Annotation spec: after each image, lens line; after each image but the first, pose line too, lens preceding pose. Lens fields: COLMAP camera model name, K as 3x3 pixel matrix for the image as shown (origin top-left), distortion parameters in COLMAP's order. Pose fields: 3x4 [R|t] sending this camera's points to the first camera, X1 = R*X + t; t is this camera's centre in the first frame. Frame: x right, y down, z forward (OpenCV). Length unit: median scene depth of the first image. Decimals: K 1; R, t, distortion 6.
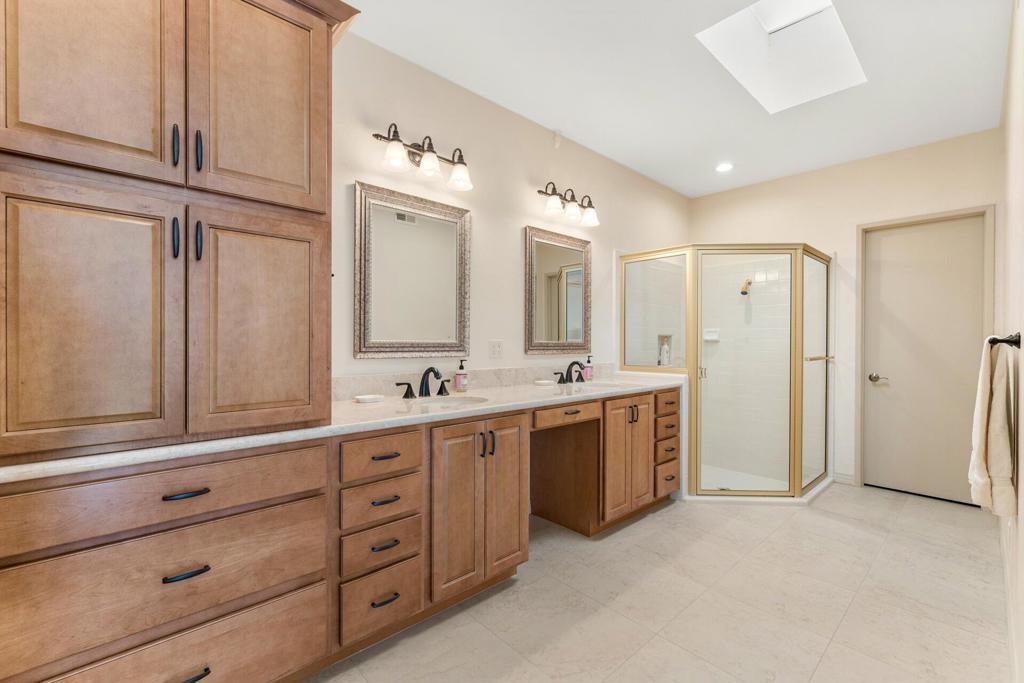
lens RADIAL K [[438.8, 0, 516.1], [0, 438.8, 343.8], [0, 0, 1]] dist [-0.002767, -0.000169]
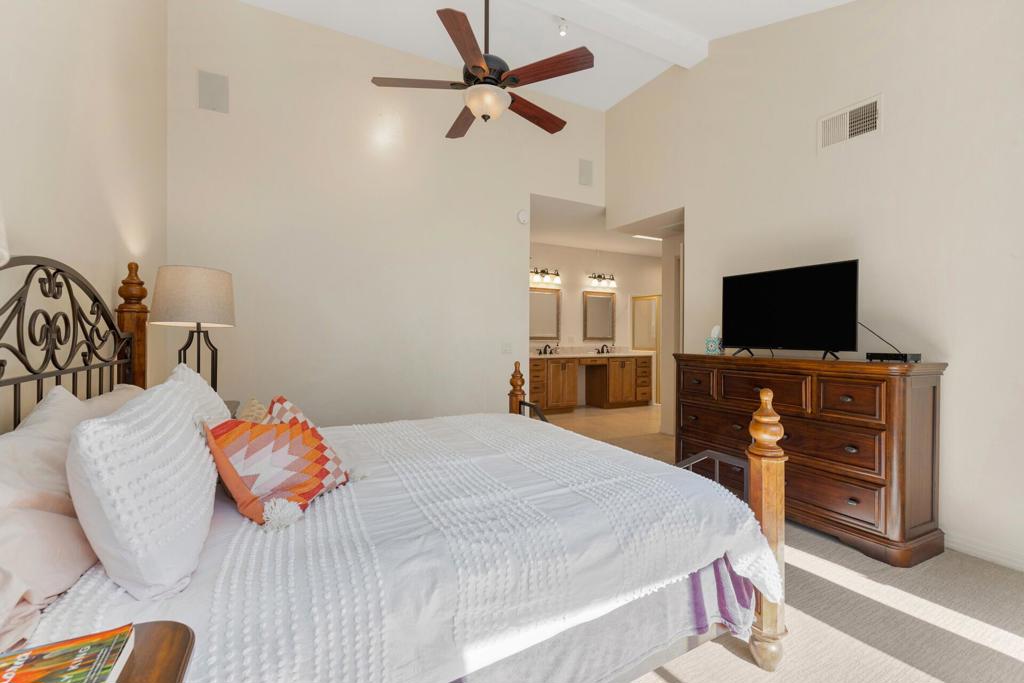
lens RADIAL K [[438.8, 0, 511.8], [0, 438.8, 338.2], [0, 0, 1]] dist [-0.002767, -0.000169]
pose [[0.966141, 0.007918, -0.257895, 0.309444], [-0.006199, 0.999953, 0.007480, -0.012447], [0.257942, -0.005628, 0.966144, -1.758050]]
